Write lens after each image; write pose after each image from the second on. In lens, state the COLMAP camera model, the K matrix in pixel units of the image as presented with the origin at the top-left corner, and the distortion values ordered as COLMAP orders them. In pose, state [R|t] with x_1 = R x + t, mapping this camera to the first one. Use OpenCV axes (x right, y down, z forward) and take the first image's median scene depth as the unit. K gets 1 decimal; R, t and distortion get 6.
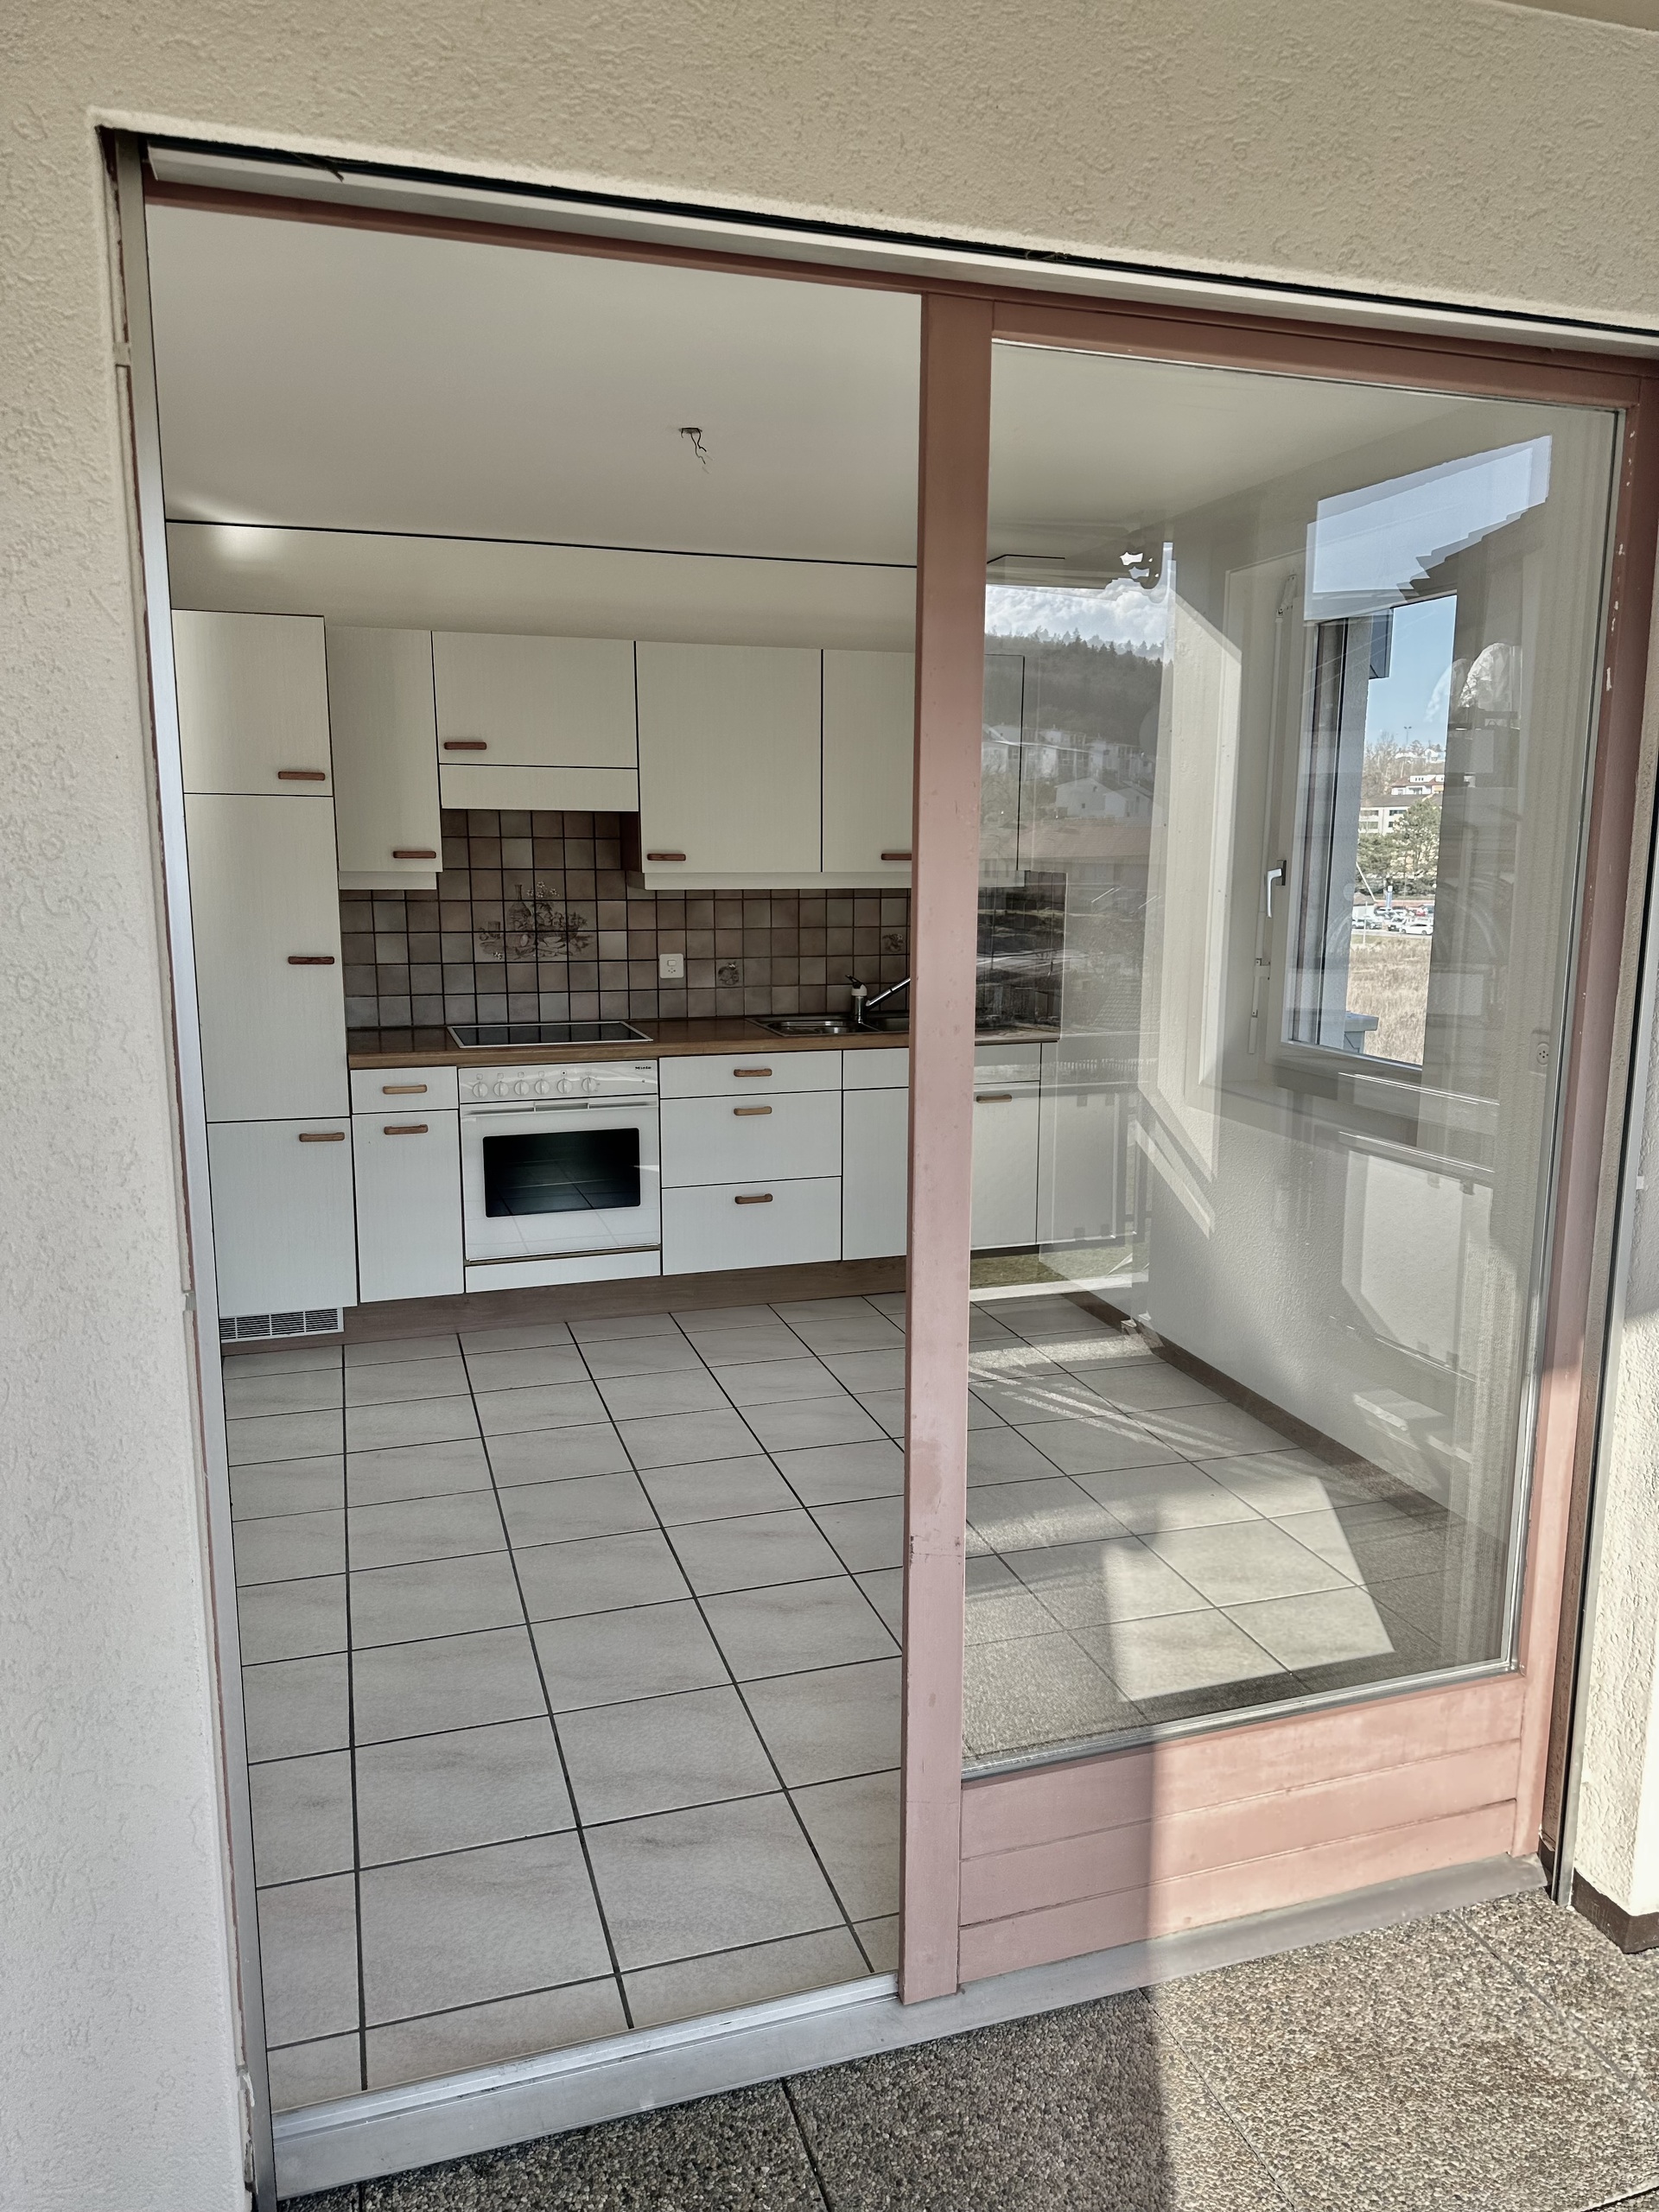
lens RADIAL K [[1536.1, 0, 838.8], [0, 1536.1, 1070.1], [0, 0, 1]] dist [0.204100, -0.374327]
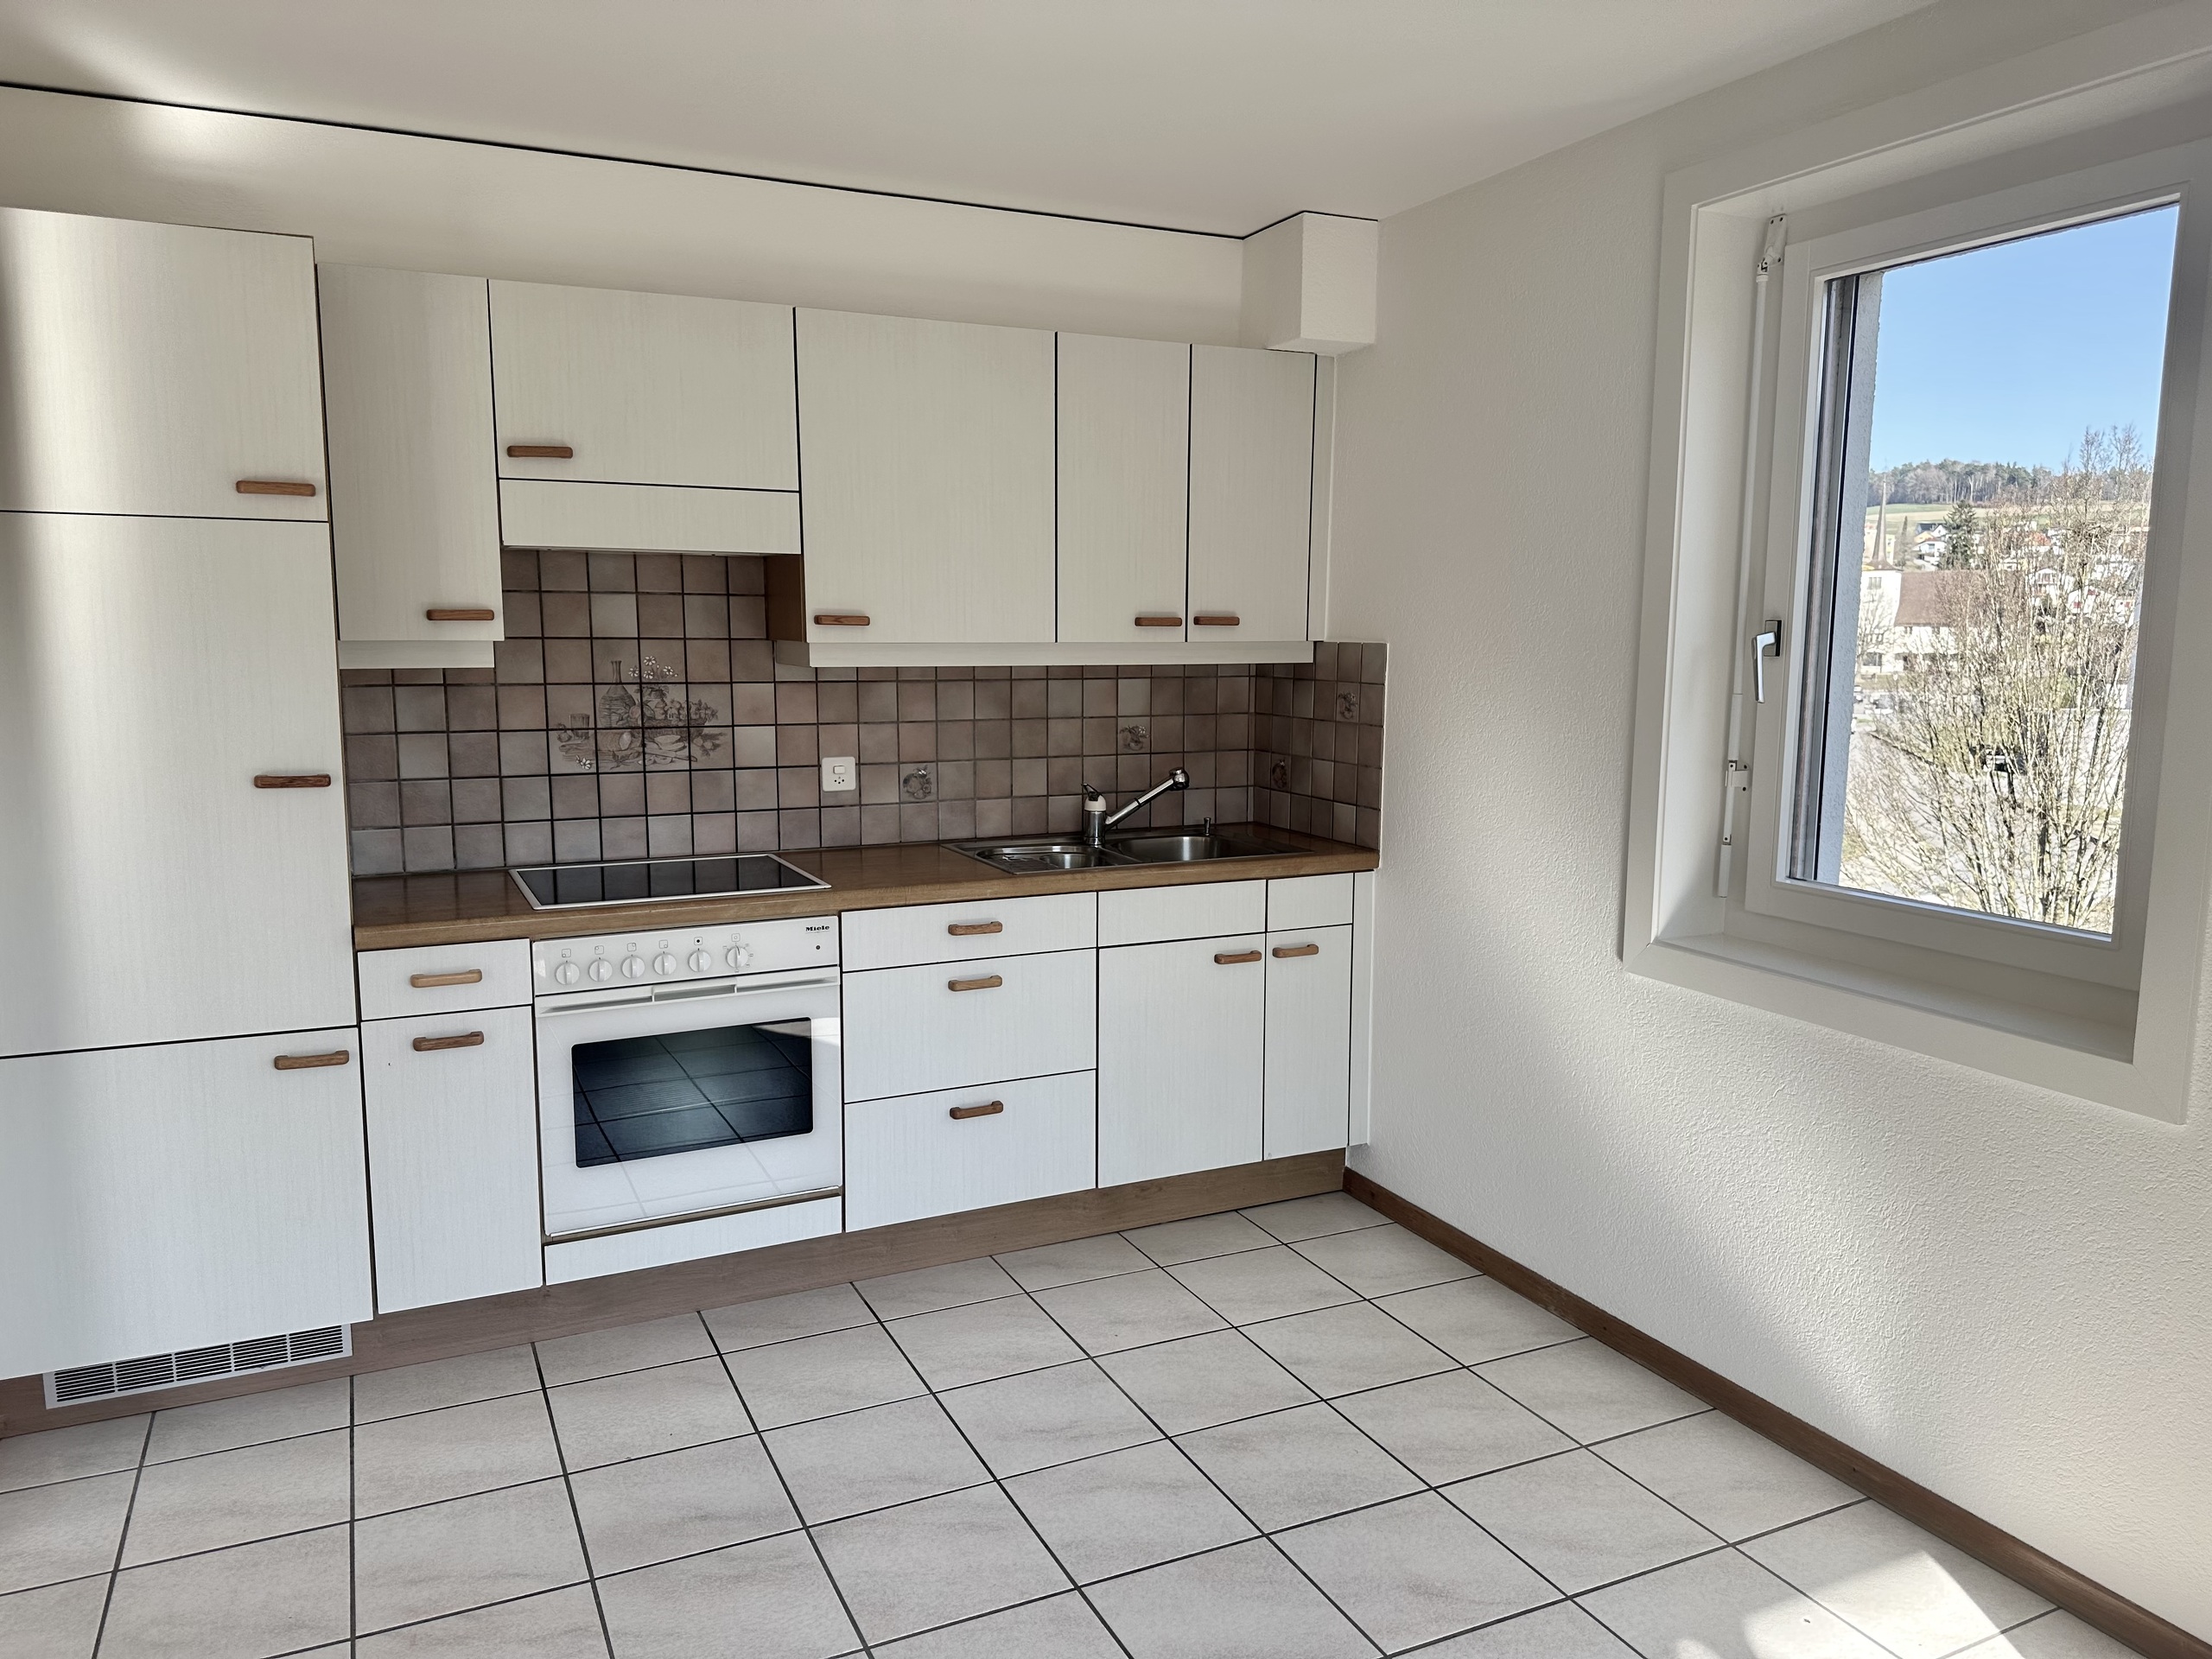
lens RADIAL K [[1536.1, 0, 1101.5], [0, 1536.1, 807.5], [0, 0, 1]] dist [0.204100, -0.374327]
pose [[0.990799, -0.015704, 0.134429, -0.091977], [0.019642, 0.999414, -0.028017, -0.032314], [-0.133910, 0.030400, 0.990527, 0.300880]]
